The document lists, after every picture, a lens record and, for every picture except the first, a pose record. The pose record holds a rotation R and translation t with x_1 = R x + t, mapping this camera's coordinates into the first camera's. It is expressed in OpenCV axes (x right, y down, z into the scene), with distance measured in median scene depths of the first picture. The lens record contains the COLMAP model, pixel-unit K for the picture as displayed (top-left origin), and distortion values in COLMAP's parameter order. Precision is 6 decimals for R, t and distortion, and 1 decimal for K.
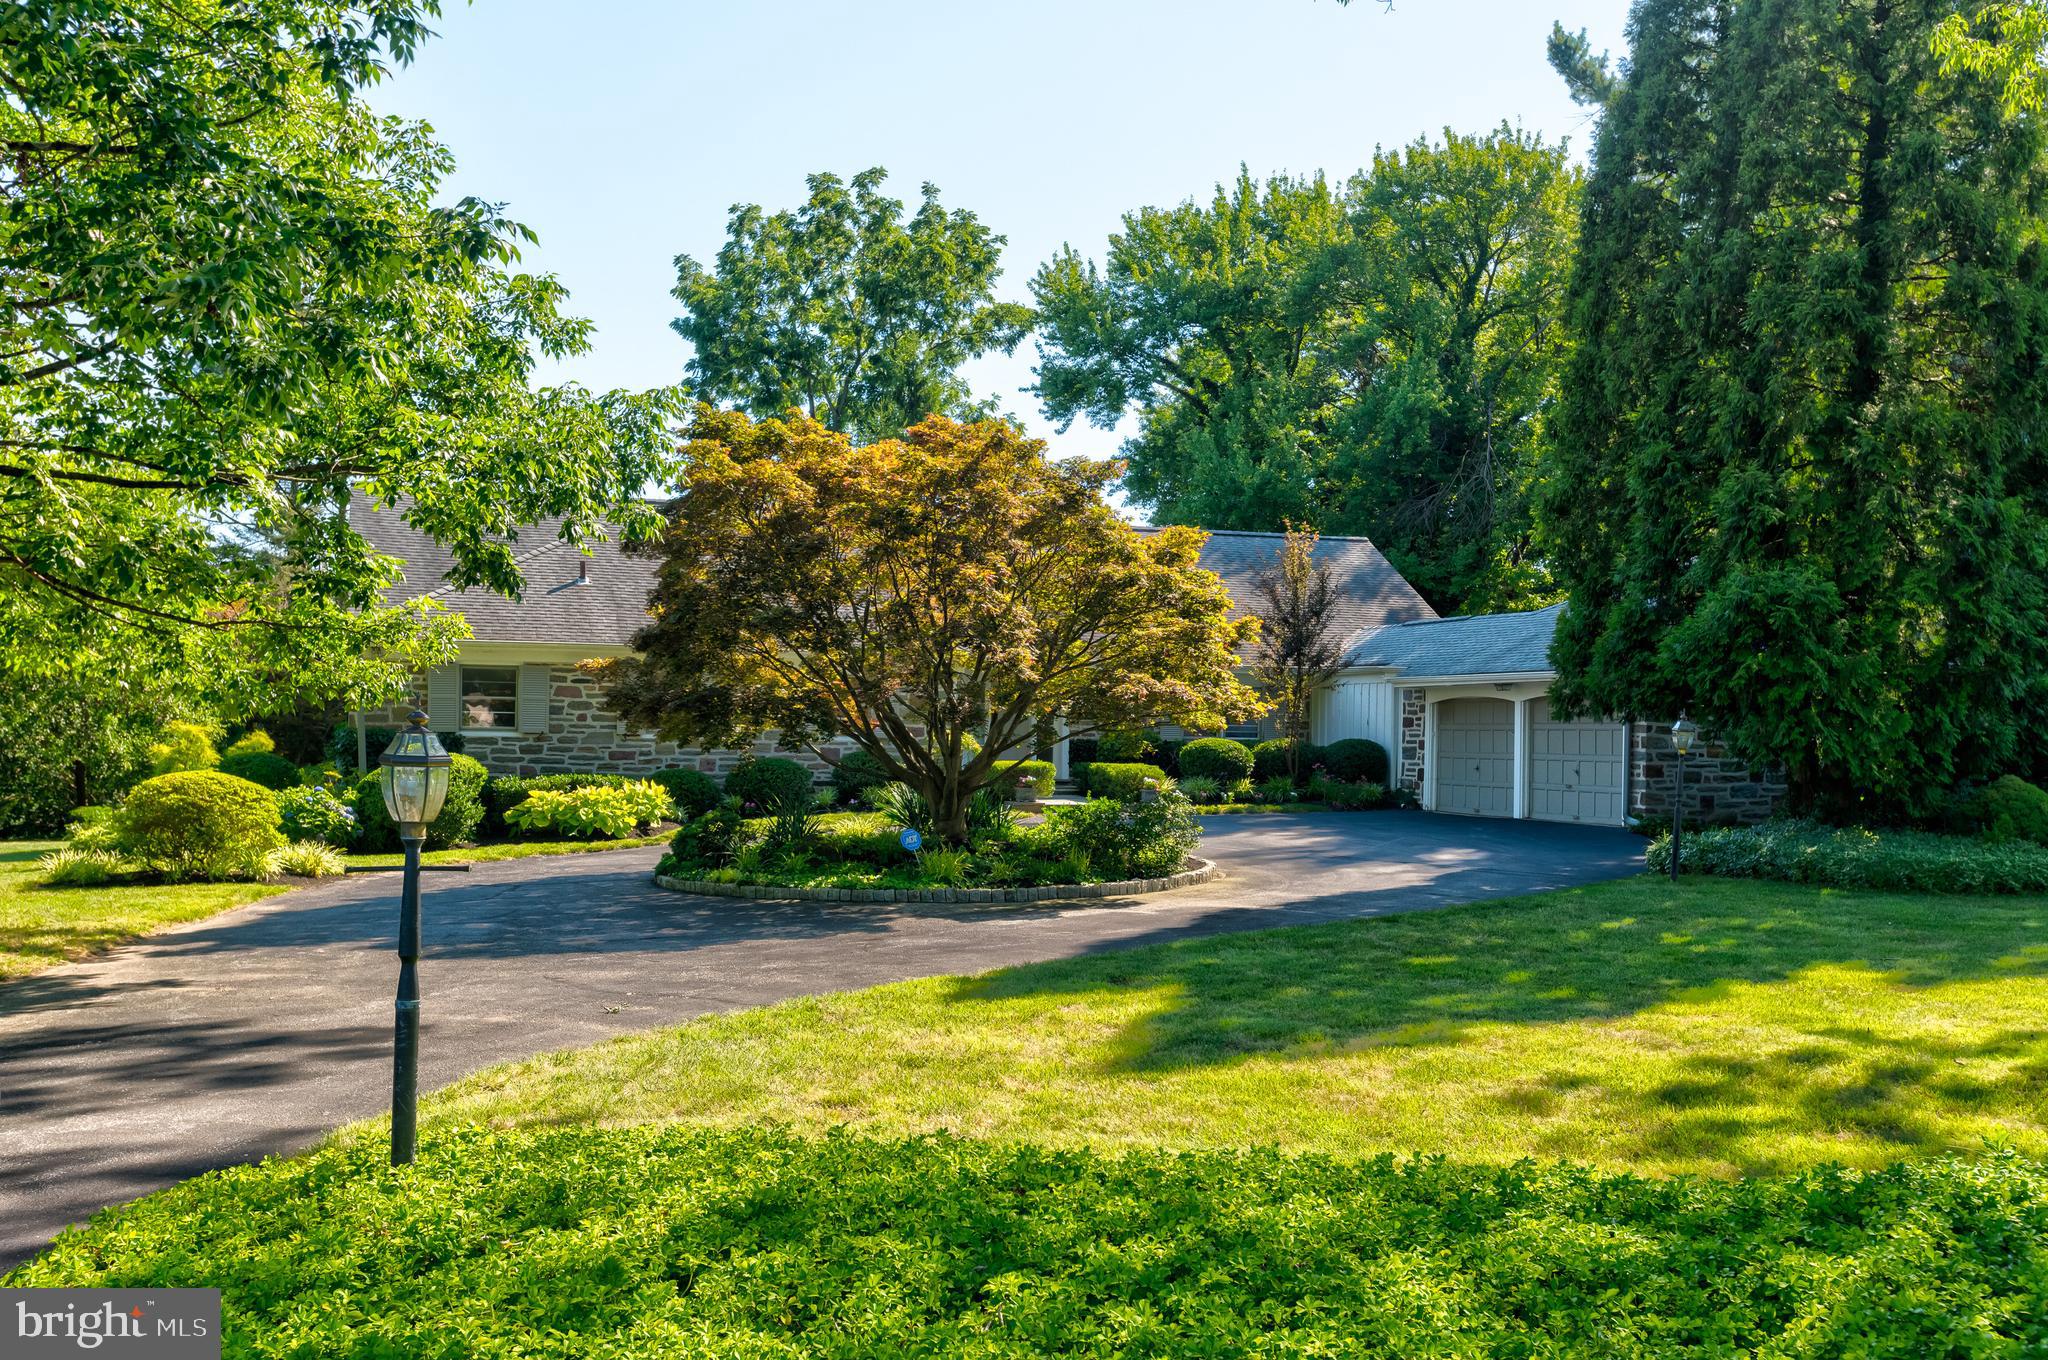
lens RADIAL K [[2055.9, 0, 1024.0], [0, 2055.9, 680.0], [0, 0, 1]] dist [-0.003477, -0.001653]
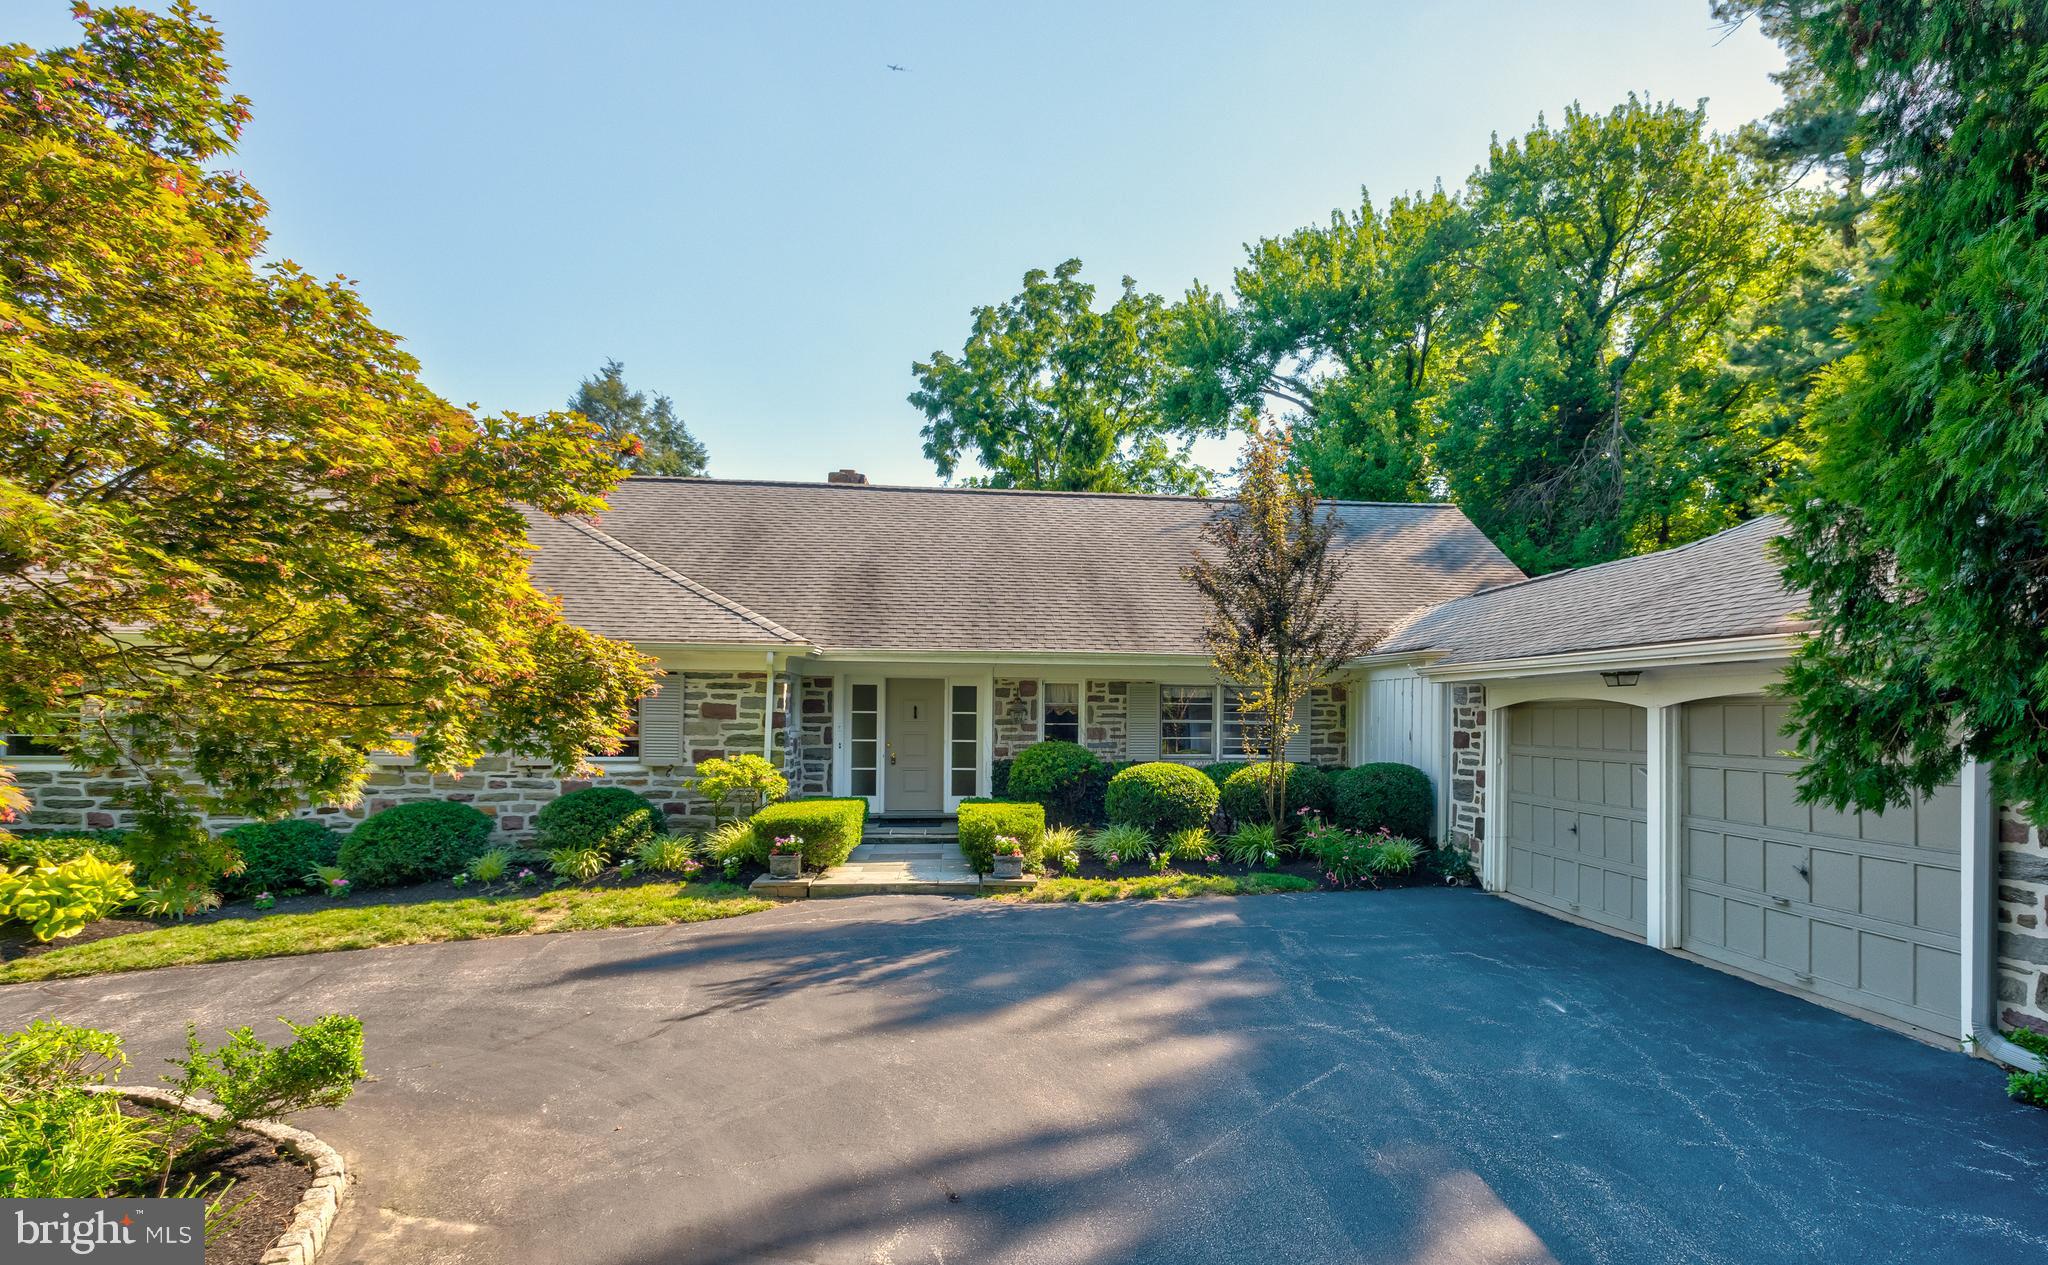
lens RADIAL K [[1313.2, 0, 1025.1], [0, 1313.2, 687.2], [0, 0, 1]] dist [0.001813, 0.001734]
pose [[0.977647, -0.012382, -0.209888, 0.090484], [0.012452, 0.999922, -0.000988, 0.002364], [0.209884, -0.001647, 0.977725, 0.375462]]
